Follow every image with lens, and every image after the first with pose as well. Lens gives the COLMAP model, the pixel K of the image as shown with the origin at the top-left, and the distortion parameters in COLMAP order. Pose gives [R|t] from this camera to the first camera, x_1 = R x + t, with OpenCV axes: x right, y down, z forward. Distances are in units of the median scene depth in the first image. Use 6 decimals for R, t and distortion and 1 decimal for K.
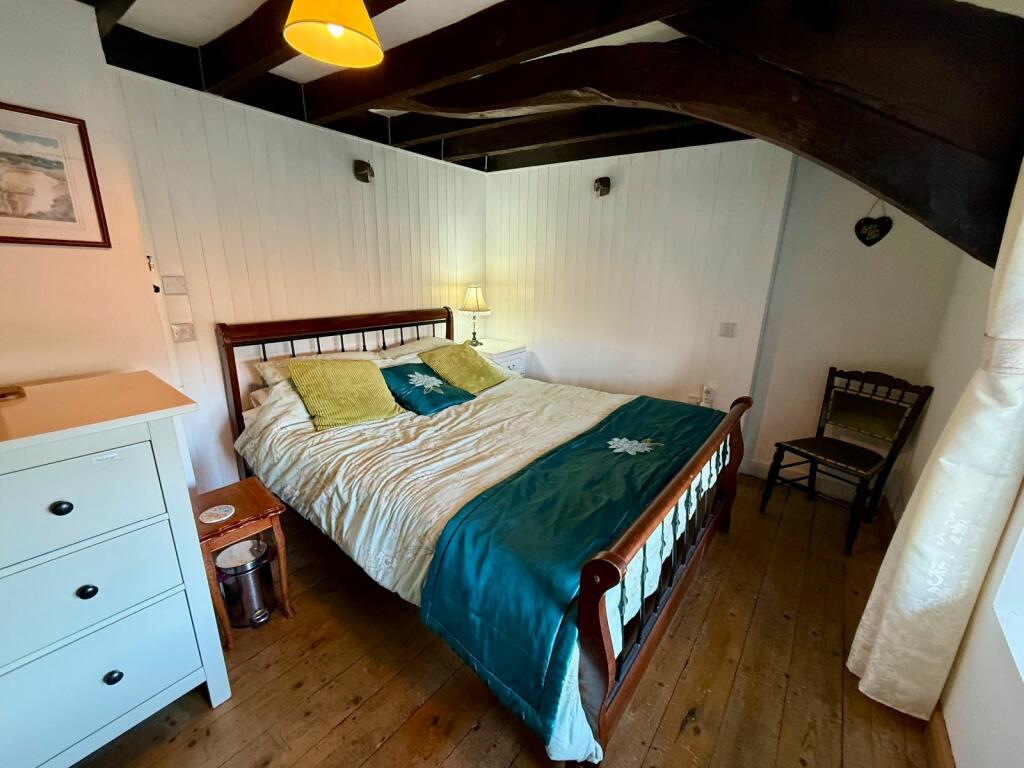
lens RADIAL K [[409.7, 0, 512.0], [0, 409.7, 384.0], [0, 0, 1]] dist [-0.000977, 0.000037]
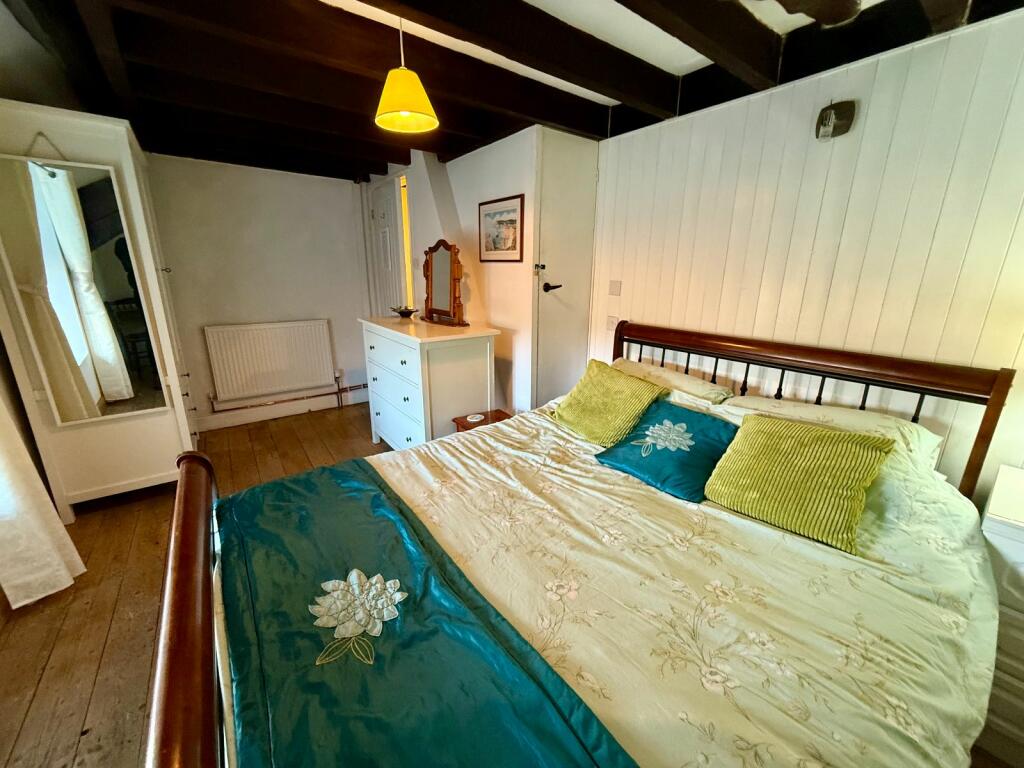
lens RADIAL K [[409.7, 0, 512.0], [0, 409.7, 384.0], [0, 0, 1]] dist [-0.000977, 0.000037]
pose [[-0.276537, 0.231467, -0.932711, 0.616143], [-0.271071, 0.912361, 0.306786, -0.292849], [0.921980, 0.337669, -0.189558, 1.116258]]
